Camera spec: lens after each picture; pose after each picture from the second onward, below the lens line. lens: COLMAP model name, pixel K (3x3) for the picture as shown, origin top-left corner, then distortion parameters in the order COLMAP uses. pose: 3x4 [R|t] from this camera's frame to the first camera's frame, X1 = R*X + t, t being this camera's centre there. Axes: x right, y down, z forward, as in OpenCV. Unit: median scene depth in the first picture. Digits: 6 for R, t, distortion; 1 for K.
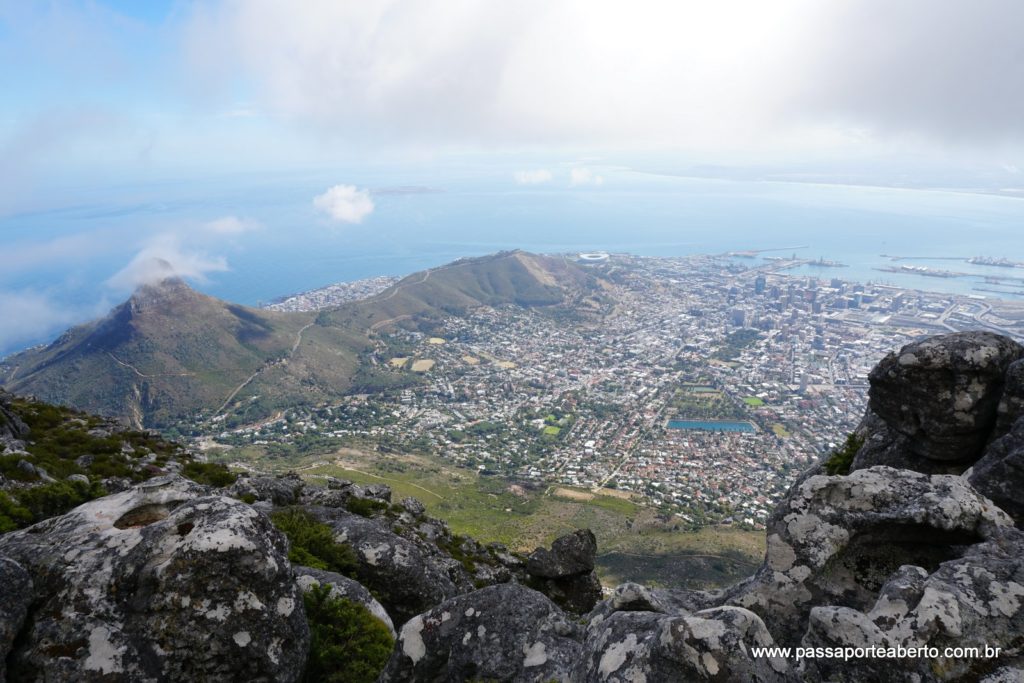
lens RADIAL K [[707.0, 0, 519.7], [0, 707.0, 341.2], [0, 0, 1]] dist [-0.030271, 0.033381]
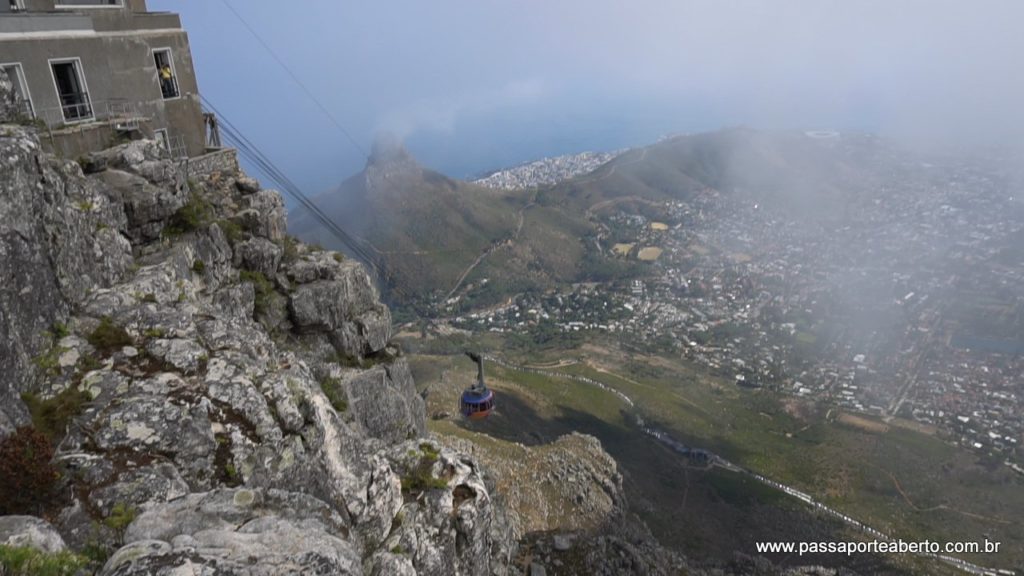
lens RADIAL K [[716.0, 0, 507.5], [0, 716.0, 284.6], [0, 0, 1]] dist [0.001343, 0.005691]
pose [[0.969622, 0.064250, -0.236019, -0.123357], [-0.042007, 0.994290, 0.098095, -0.011674], [0.240974, -0.085201, 0.966785, 0.070935]]
